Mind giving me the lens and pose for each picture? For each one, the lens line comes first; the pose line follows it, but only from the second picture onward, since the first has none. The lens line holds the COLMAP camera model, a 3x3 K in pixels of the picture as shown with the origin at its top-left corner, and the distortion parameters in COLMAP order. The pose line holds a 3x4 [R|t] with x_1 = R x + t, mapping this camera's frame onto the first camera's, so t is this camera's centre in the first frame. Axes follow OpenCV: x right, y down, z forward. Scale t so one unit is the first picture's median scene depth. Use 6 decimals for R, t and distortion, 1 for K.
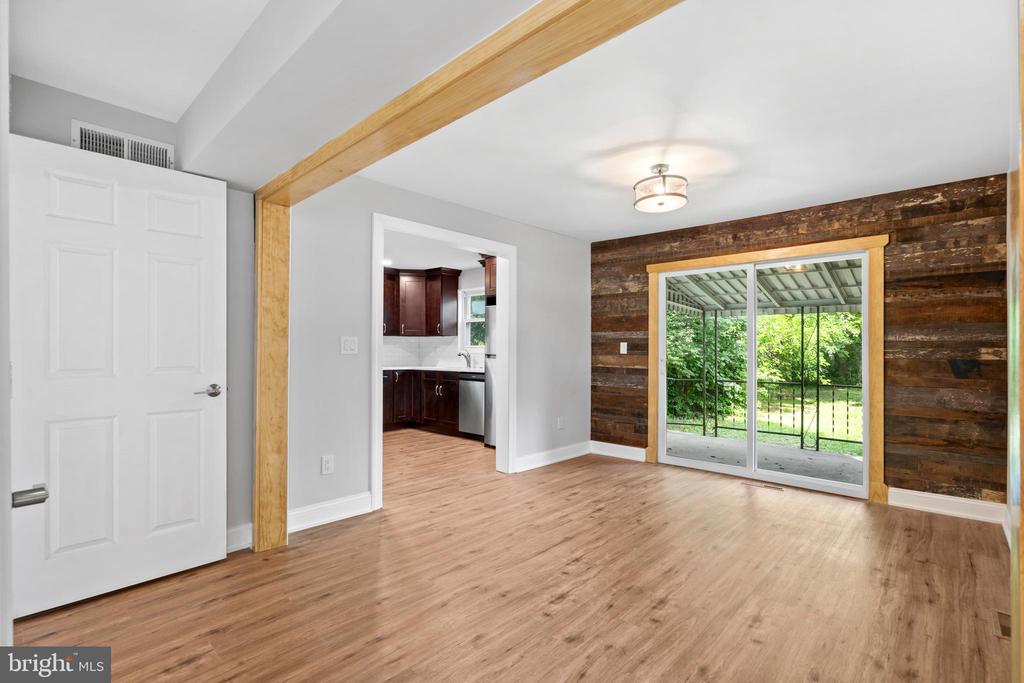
lens RADIAL K [[470.8, 0, 507.8], [0, 470.8, 345.5], [0, 0, 1]] dist [-0.009298, 0.004906]
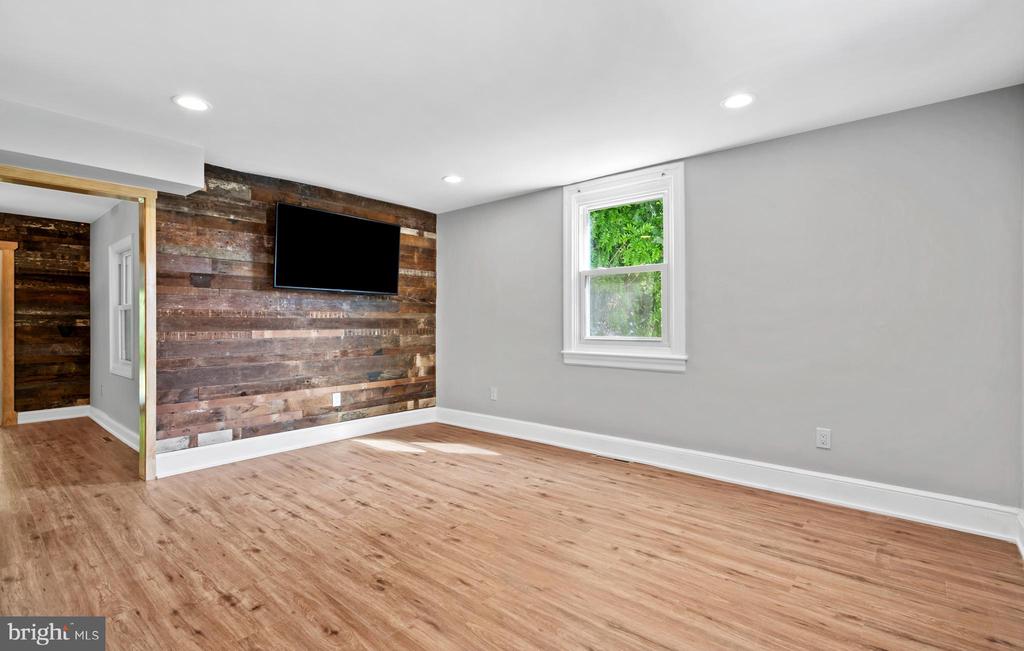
lens RADIAL K [[480.5, 0, 516.8], [0, 480.5, 326.2], [0, 0, 1]] dist [-0.004623, 0.001368]
pose [[-0.051032, -0.009649, 0.998650, -0.697194], [-0.010334, 0.999905, 0.009133, -0.002151], [-0.998644, -0.009854, -0.051126, -0.446116]]
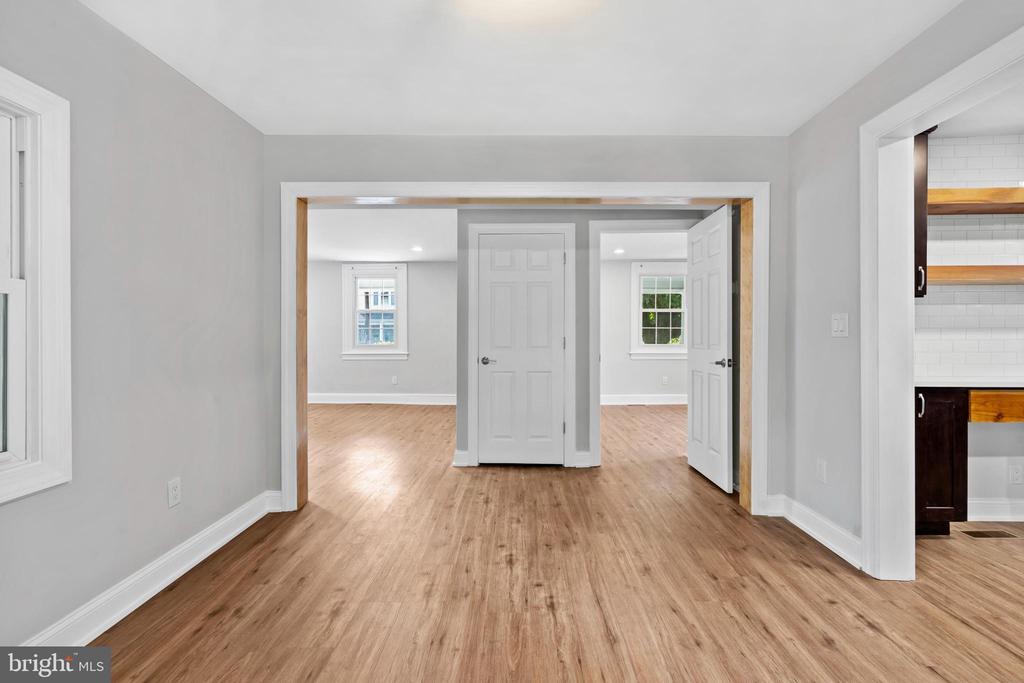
lens RADIAL K [[470.8, 0, 506.0], [0, 470.8, 338.3], [0, 0, 1]] dist [-0.009298, 0.004906]
pose [[-0.744057, 0.004709, -0.668100, 0.459142], [0.007706, 0.999969, -0.001534, 0.013397], [0.668072, -0.006290, -0.744070, 0.984645]]
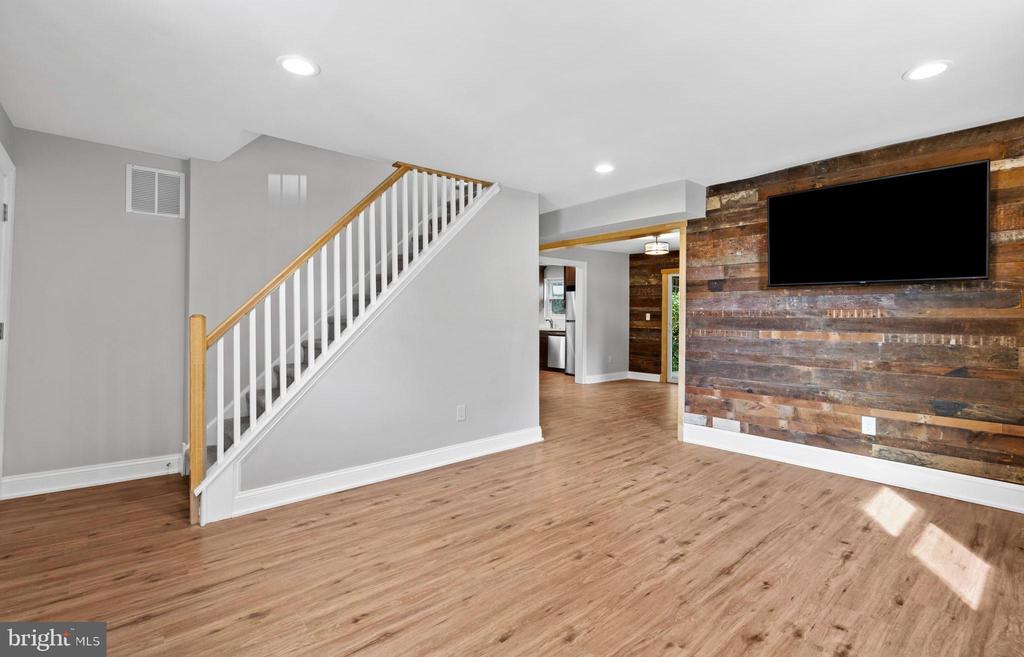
lens RADIAL K [[470.7, 0, 509.6], [0, 470.7, 316.0], [0, 0, 1]] dist [-0.004716, 0.001740]
pose [[0.994502, 0.003103, -0.104670, -0.098524], [-0.002110, 0.999952, 0.009602, -0.016551], [0.104695, -0.009329, 0.994461, -0.976850]]
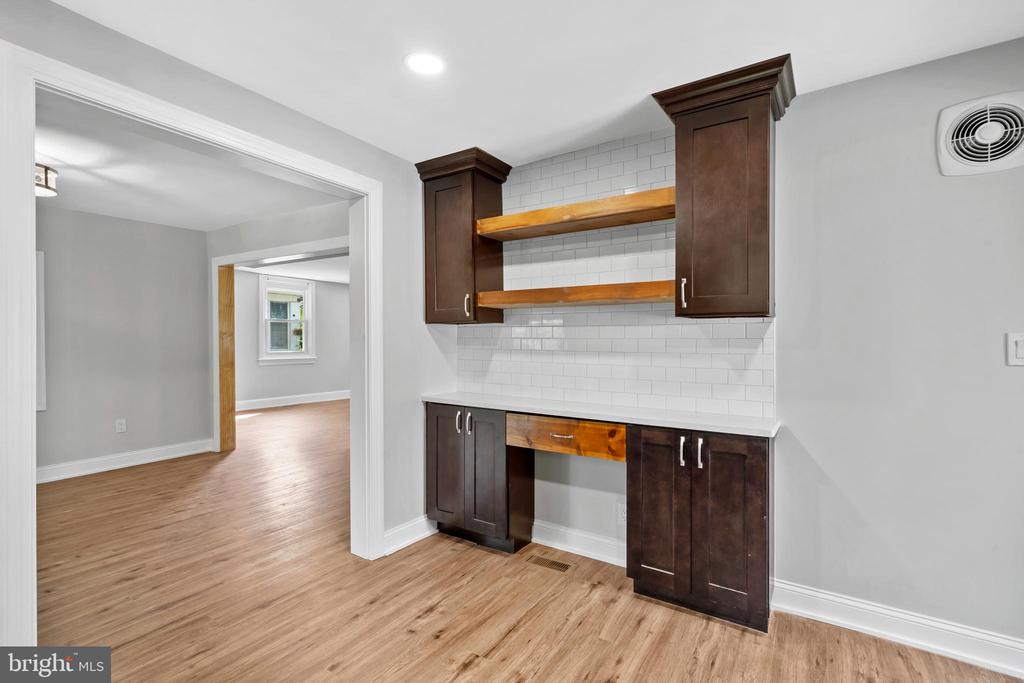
lens RADIAL K [[470.8, 0, 515.8], [0, 470.8, 338.7], [0, 0, 1]] dist [-0.009298, 0.004906]
pose [[-0.982360, -0.008431, -0.186811, -0.337488], [-0.006110, 0.999897, -0.012997, -0.006374], [0.186902, -0.011627, -0.982310, 1.588330]]
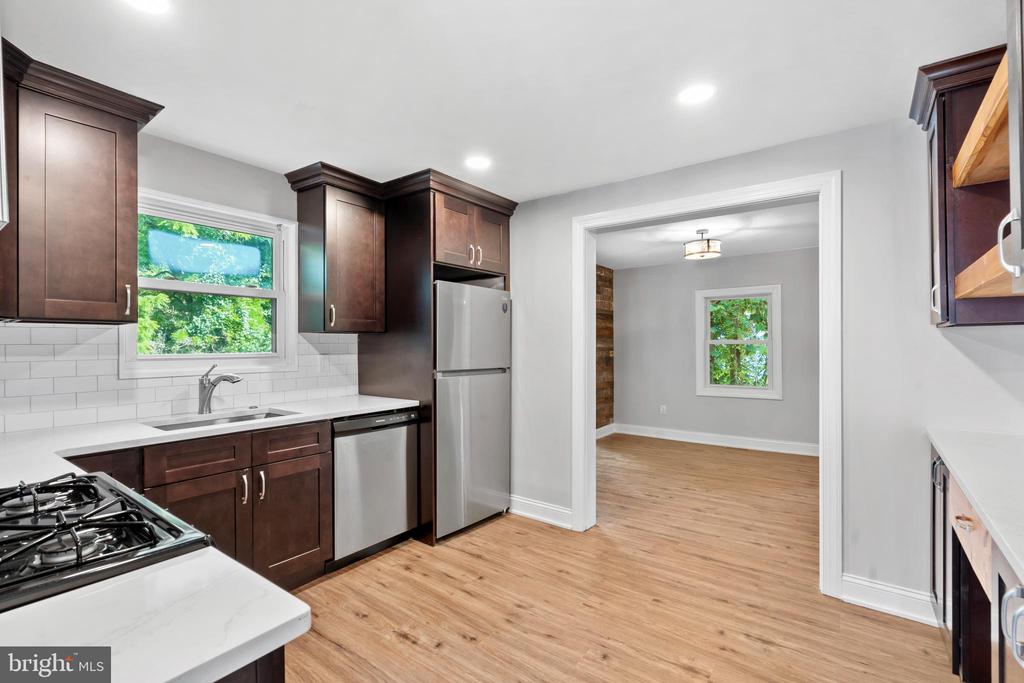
lens RADIAL K [[470.8, 0, 509.8], [0, 470.8, 347.9], [0, 0, 1]] dist [-0.009298, 0.004906]
pose [[-0.120002, -0.008686, 0.992736, -0.813088], [-0.007866, 0.999939, 0.007798, -0.017549], [-0.992742, -0.006873, -0.120063, 1.367776]]
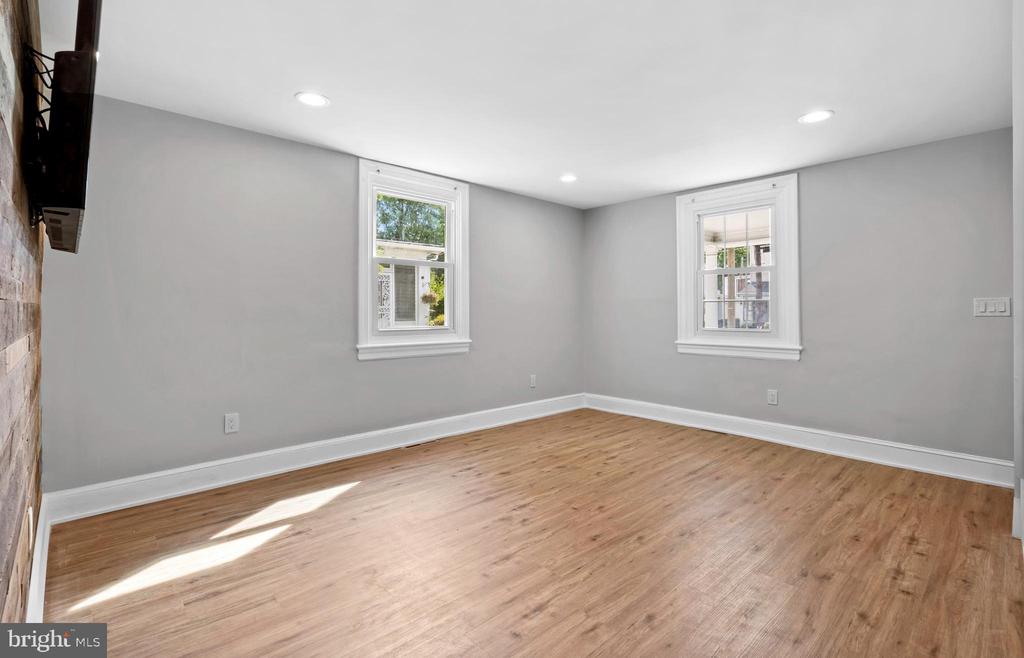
lens RADIAL K [[470.7, 0, 512.5], [0, 470.7, 311.5], [0, 0, 1]] dist [-0.004716, 0.001740]
pose [[-0.998204, -0.003230, 0.059826, 0.015282], [-0.003892, 0.999933, -0.010943, 0.004034], [-0.059787, -0.011156, -0.998149, 0.294094]]
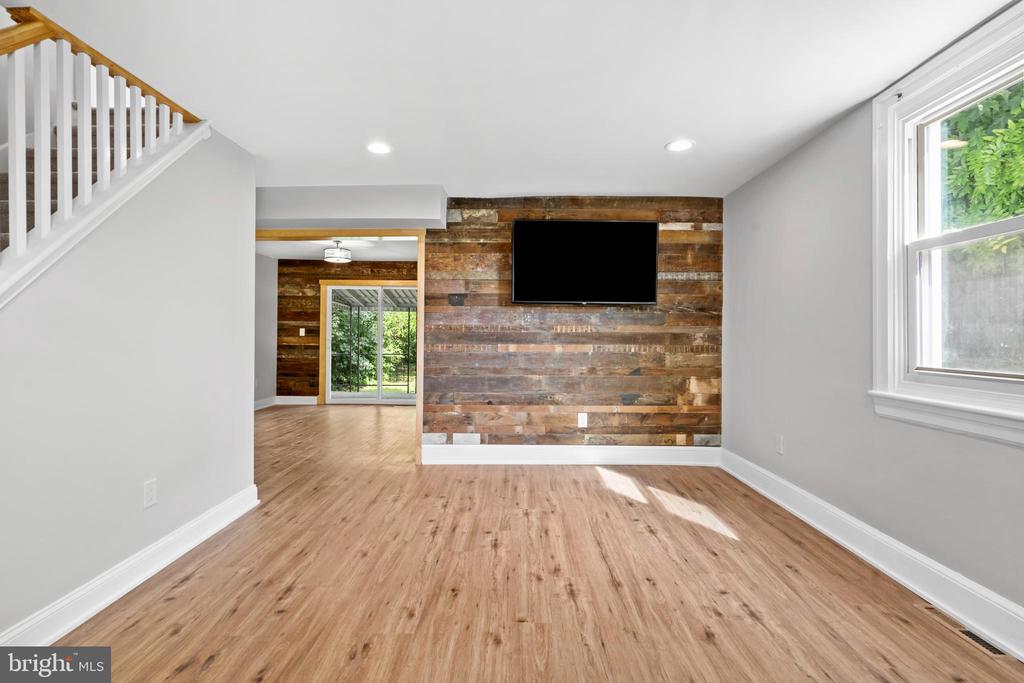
lens RADIAL K [[470.8, 0, 509.4], [0, 470.8, 331.2], [0, 0, 1]] dist [-0.009298, 0.004906]
pose [[0.738022, 0.007710, 0.674732, -0.363475], [-0.011222, 0.999937, 0.000849, -0.008159], [-0.674683, -0.008199, 0.738062, -0.731526]]
